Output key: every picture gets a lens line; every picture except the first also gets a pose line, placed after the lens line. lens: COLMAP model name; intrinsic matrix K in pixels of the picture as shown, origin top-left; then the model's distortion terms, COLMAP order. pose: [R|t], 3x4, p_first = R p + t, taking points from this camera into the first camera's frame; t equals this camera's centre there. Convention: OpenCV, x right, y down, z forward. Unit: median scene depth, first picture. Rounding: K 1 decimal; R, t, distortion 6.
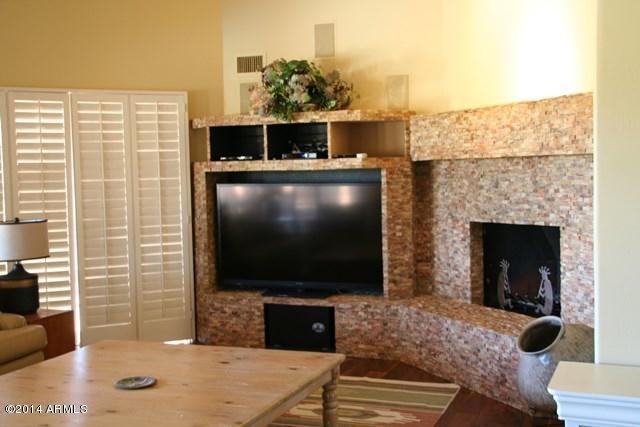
lens RADIAL K [[819.2, 0, 320.0], [0, 819.2, 213.5], [0, 0, 1]] dist [-0.002657, 0.002602]
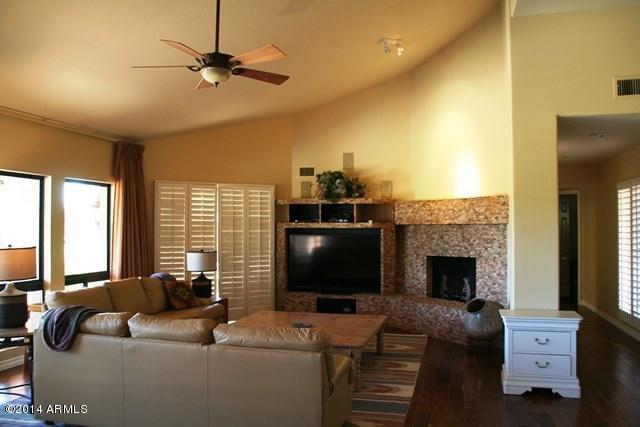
lens RADIAL K [[539.6, 0, 320.0], [0, 539.6, 213.5], [0, 0, 1]] dist [-0.178623, 0.160772]
pose [[0.994448, 0.024568, 0.102316, -0.199894], [-0.016508, 0.996747, -0.078890, 0.013815], [-0.103922, 0.076763, 0.991619, -0.259325]]
